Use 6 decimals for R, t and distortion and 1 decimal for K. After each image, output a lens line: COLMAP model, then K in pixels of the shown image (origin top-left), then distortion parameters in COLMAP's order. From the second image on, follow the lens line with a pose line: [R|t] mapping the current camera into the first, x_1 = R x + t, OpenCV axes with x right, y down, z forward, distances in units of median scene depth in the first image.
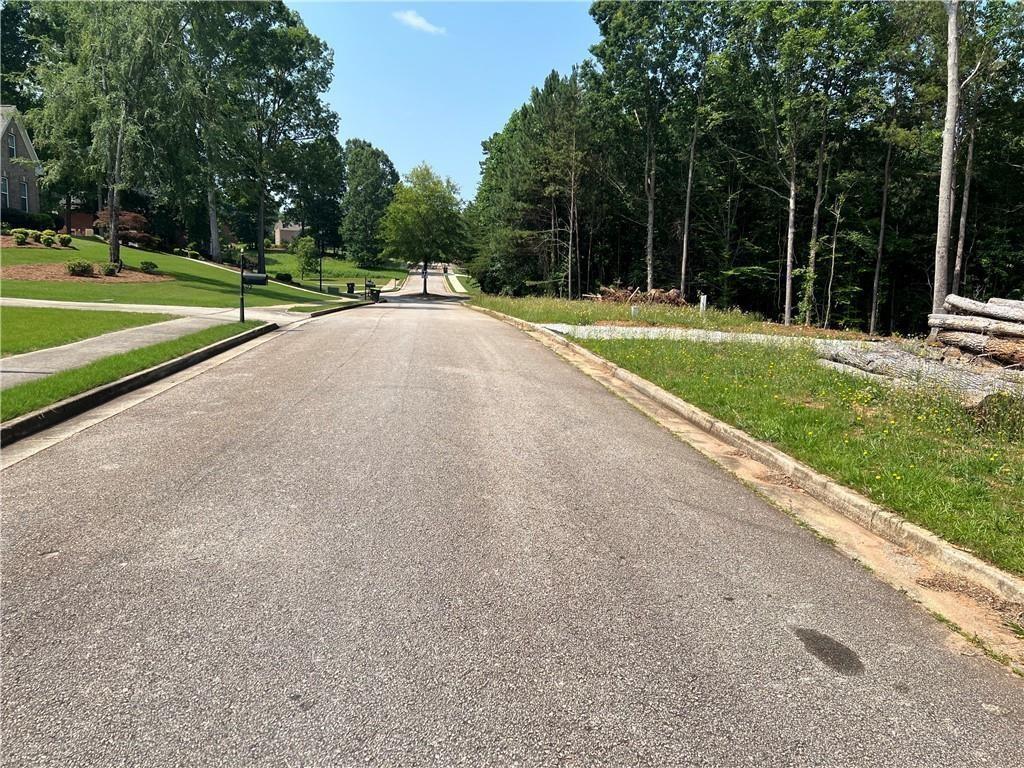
lens RADIAL K [[781.2, 0, 499.6], [0, 781.2, 440.5], [0, 0, 1]] dist [0.161550, -0.441305]
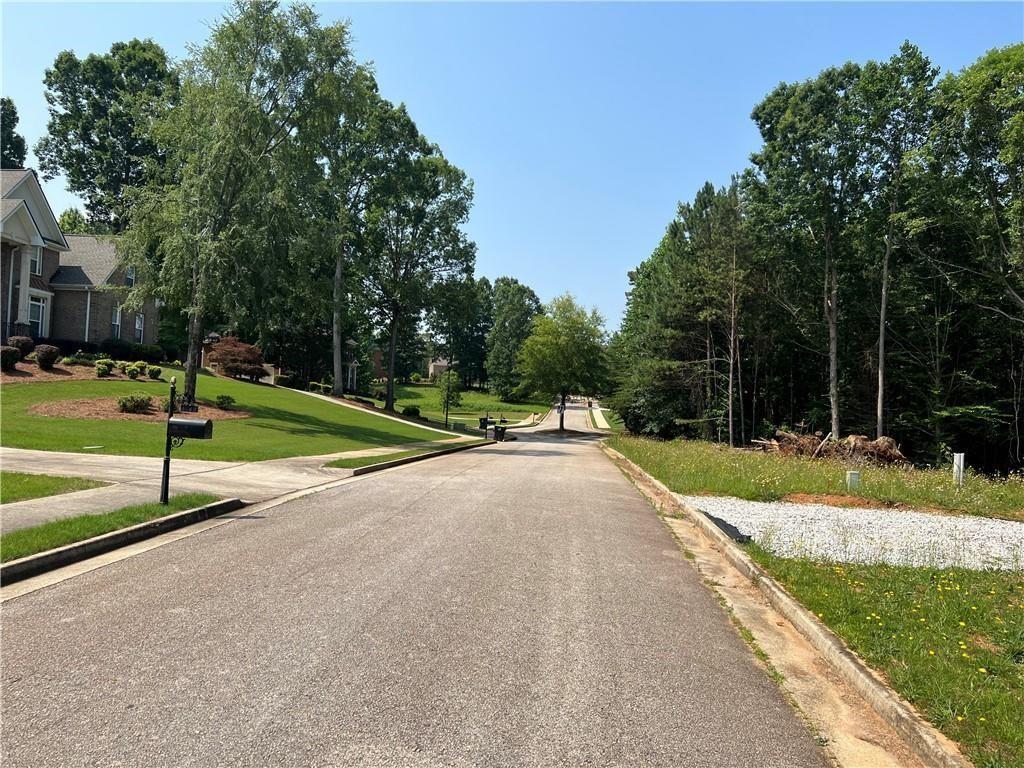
lens RADIAL K [[761.2, 0, 513.7], [0, 761.2, 416.5], [0, 0, 1]] dist [0.004072, 0.004123]
pose [[0.983719, 0.010775, -0.179388, 0.009991], [-0.045310, 0.980824, -0.189557, -0.046395], [0.173906, 0.194599, 0.965343, 0.197992]]
